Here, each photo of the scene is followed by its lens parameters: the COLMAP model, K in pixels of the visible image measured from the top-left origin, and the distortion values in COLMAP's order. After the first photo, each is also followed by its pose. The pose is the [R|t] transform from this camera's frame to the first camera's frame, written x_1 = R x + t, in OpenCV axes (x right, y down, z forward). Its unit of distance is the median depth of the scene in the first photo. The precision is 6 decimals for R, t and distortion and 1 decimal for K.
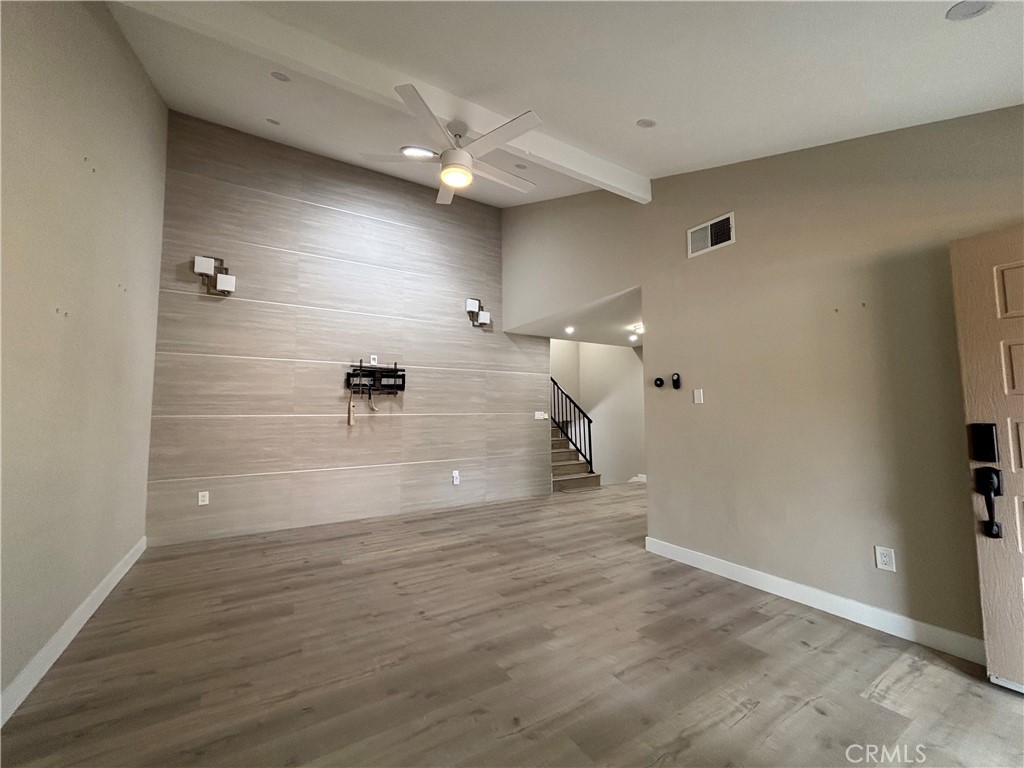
lens RADIAL K [[412.1, 0, 512.0], [0, 412.1, 384.0], [0, 0, 1]] dist [0.001210, 0.000277]
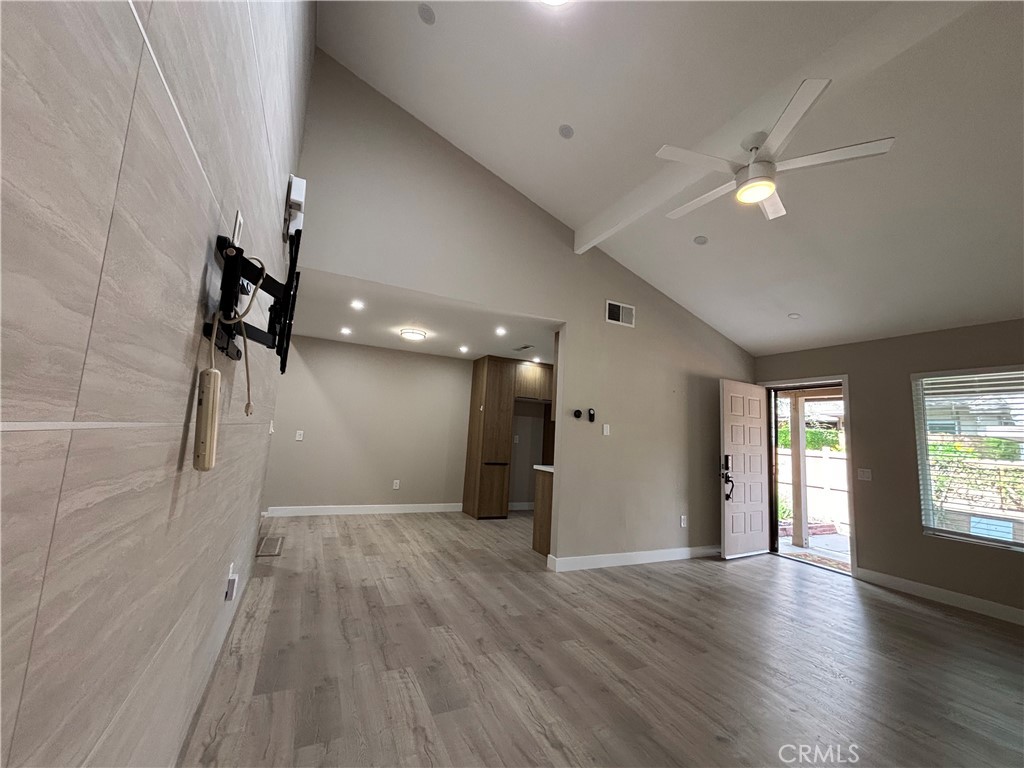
lens RADIAL K [[412.1, 0, 512.0], [0, 412.1, 384.0], [0, 0, 1]] dist [0.001210, 0.000277]
pose [[0.103733, 0.143547, 0.984192, -0.846000], [-0.124910, 0.983576, -0.130292, 0.091665], [-0.986730, -0.109420, 0.119960, 1.127224]]
